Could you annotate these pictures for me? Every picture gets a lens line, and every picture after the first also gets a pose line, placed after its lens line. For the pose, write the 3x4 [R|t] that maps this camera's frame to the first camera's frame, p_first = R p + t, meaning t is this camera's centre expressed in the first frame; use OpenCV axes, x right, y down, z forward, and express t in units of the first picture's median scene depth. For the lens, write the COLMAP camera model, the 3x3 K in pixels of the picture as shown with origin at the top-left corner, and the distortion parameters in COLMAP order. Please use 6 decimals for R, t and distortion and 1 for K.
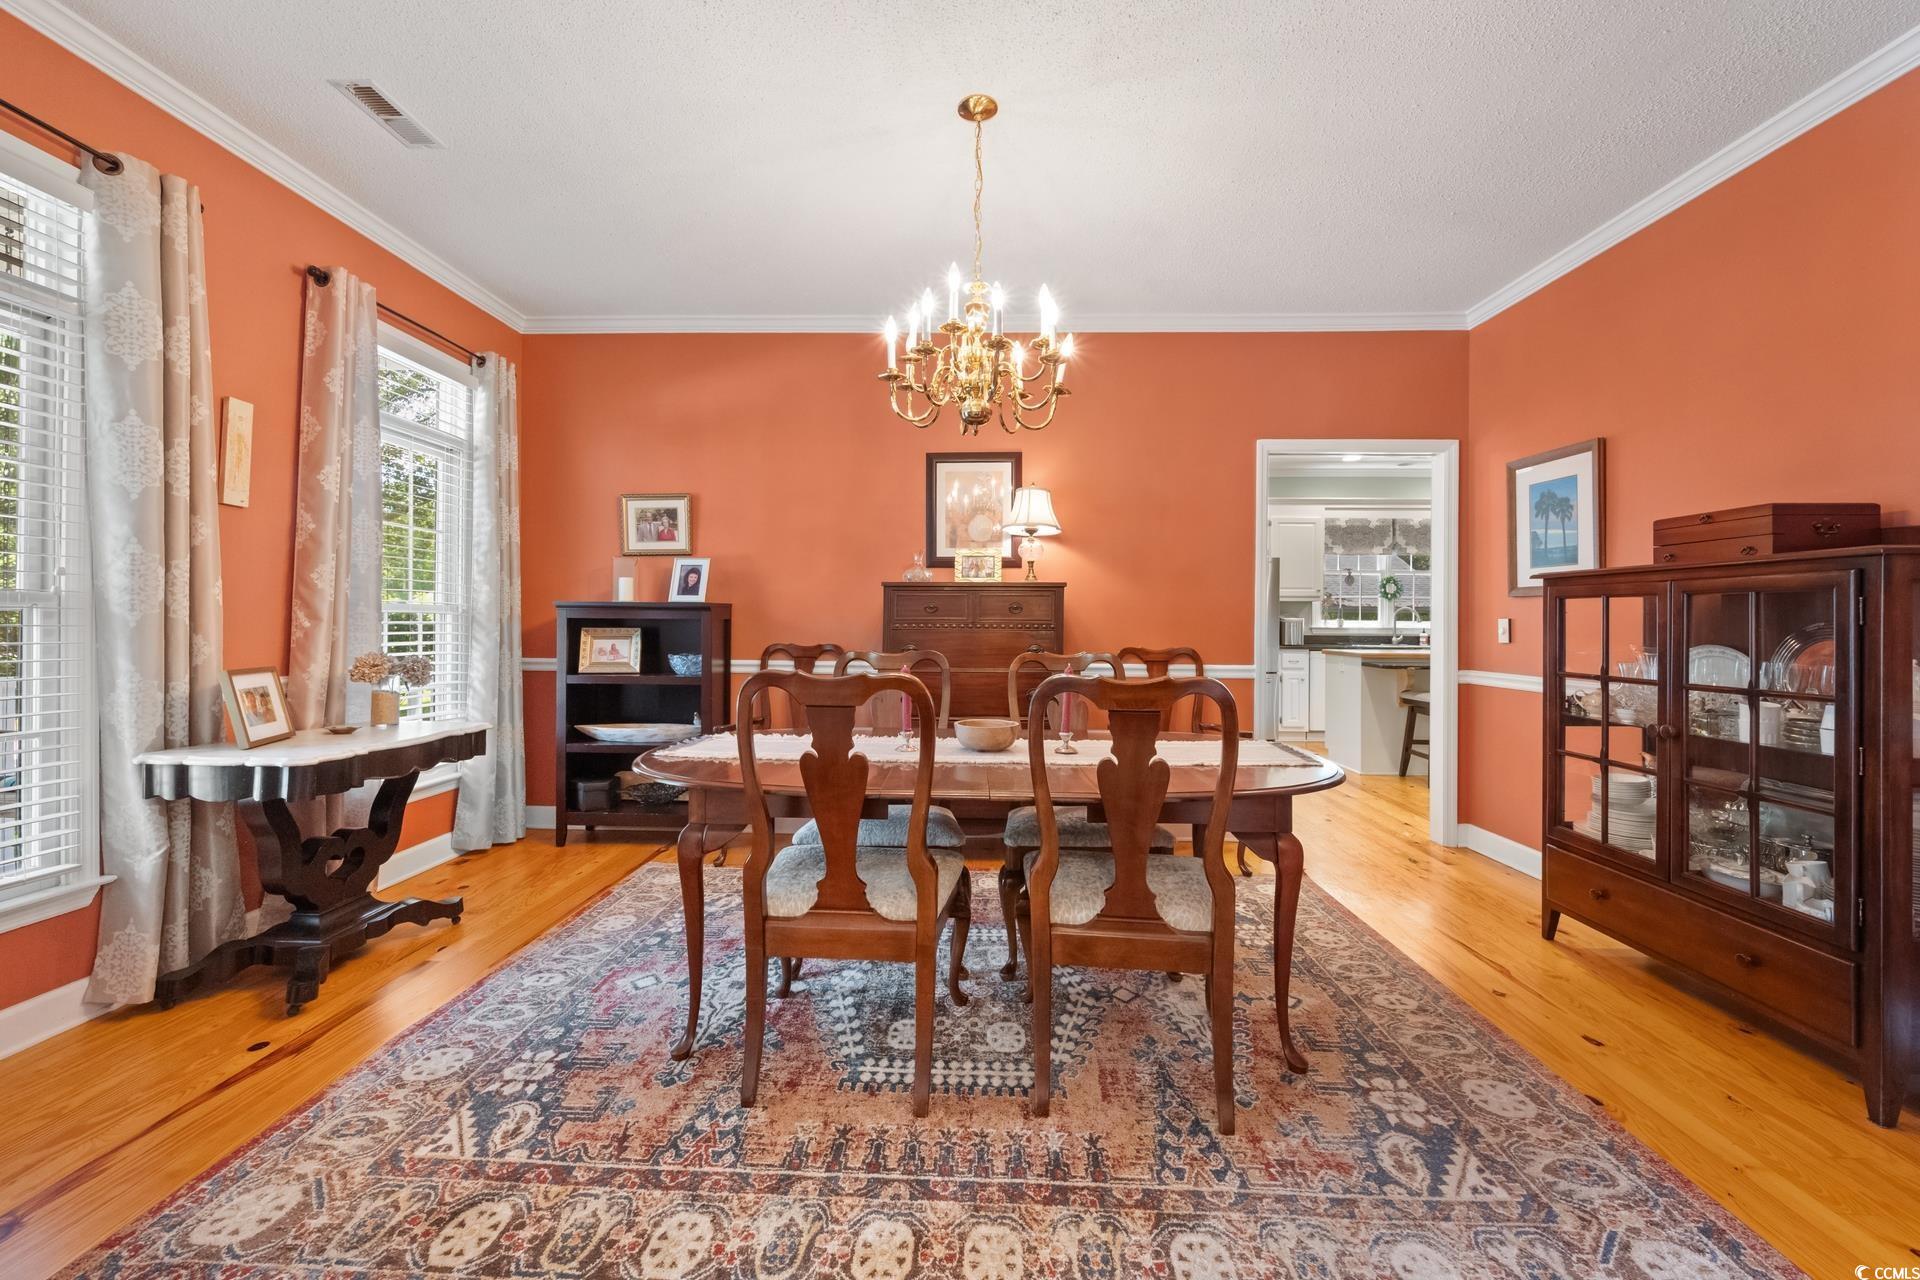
lens RADIAL K [[787.5, 0, 954.2], [0, 787.5, 613.6], [0, 0, 1]] dist [-0.000144, 0.000478]
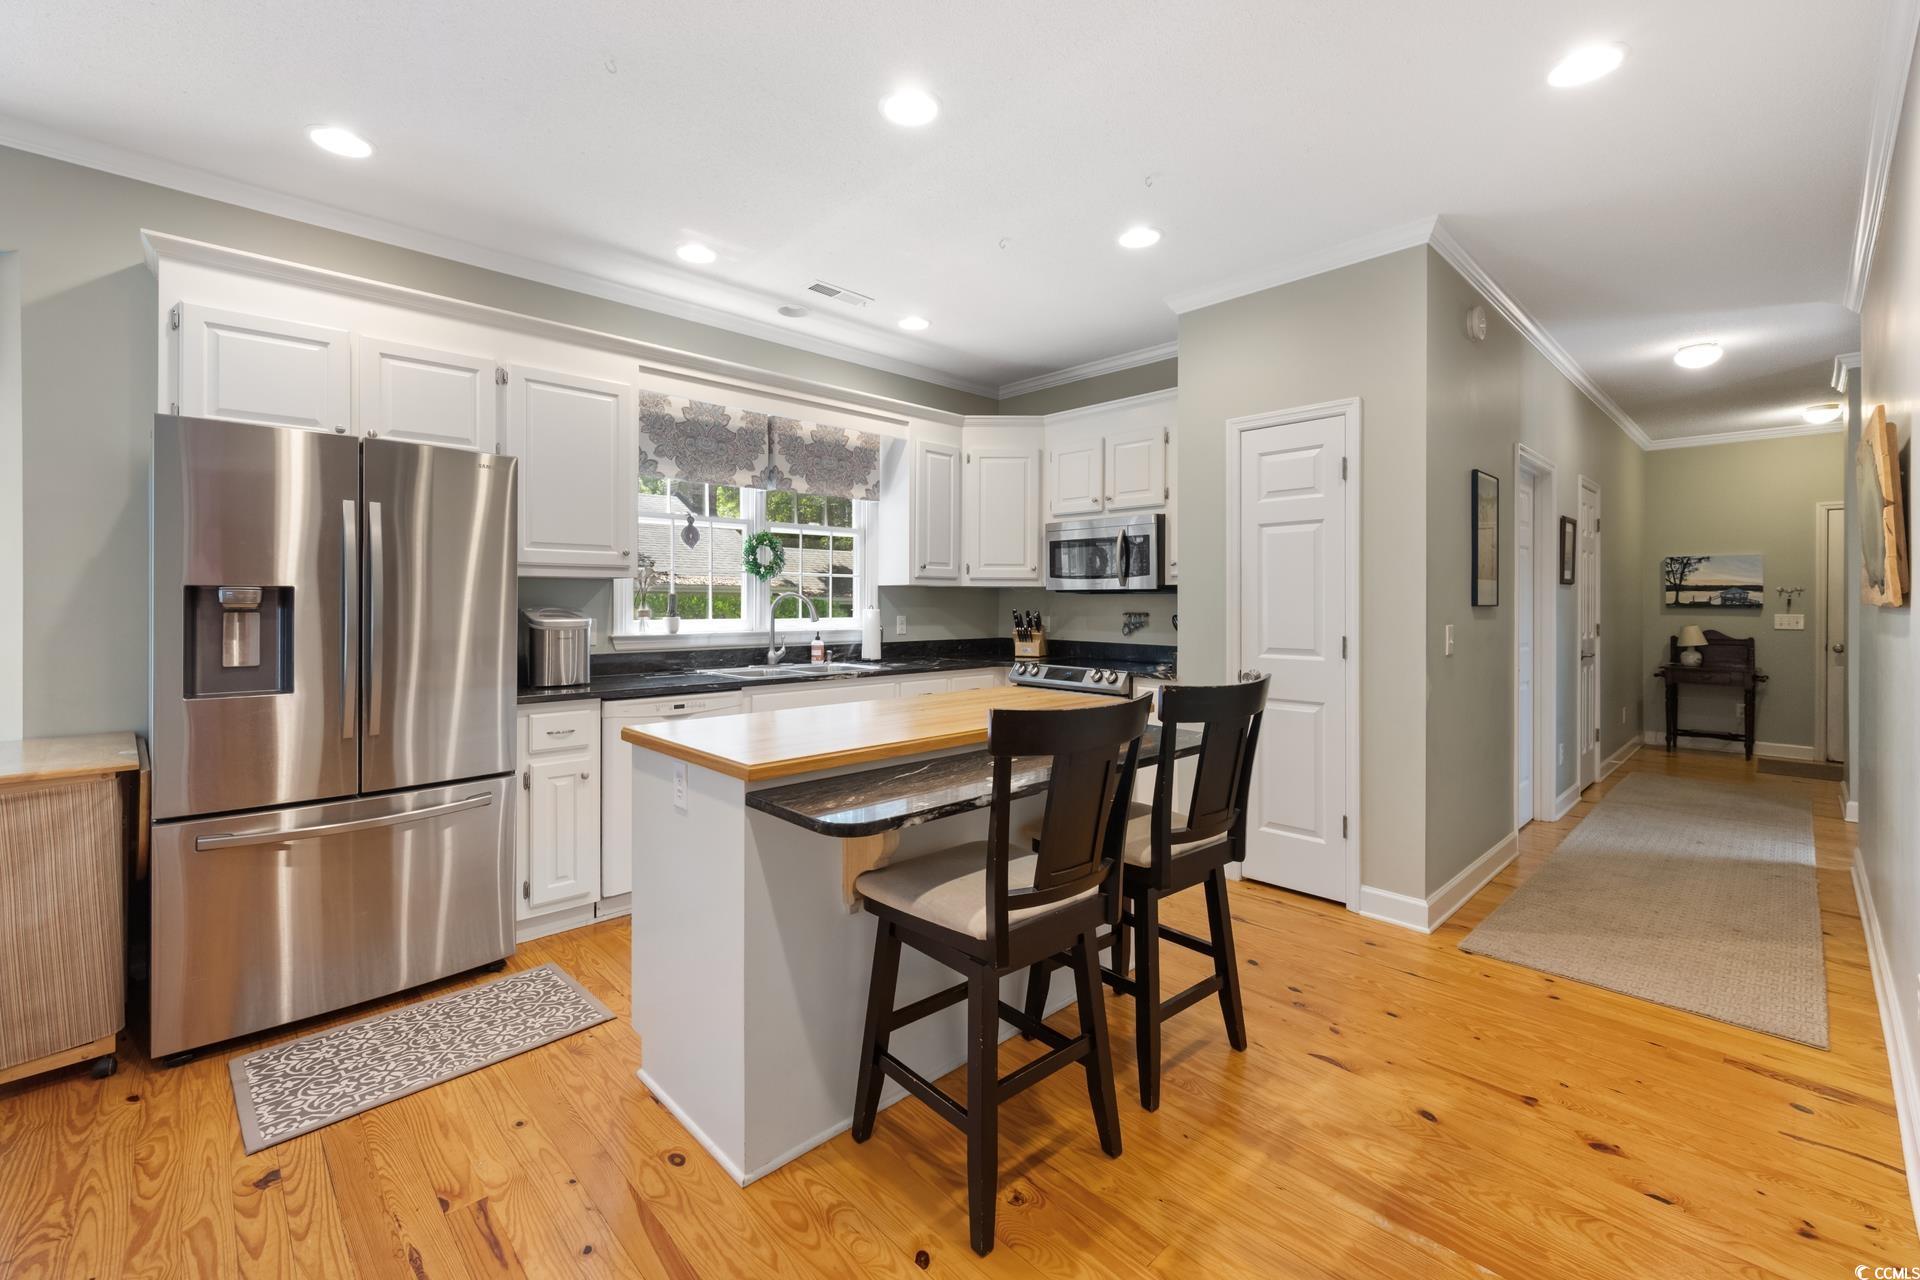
lens RADIAL K [[787.5, 0, 920.4], [0, 787.5, 602.7], [0, 0, 1]] dist [-0.000144, 0.000478]
pose [[0.720779, -0.009868, 0.693095, 0.277520], [-0.002523, 0.999855, 0.016860, -0.010040], [-0.693160, -0.013901, 0.720650, 0.571751]]
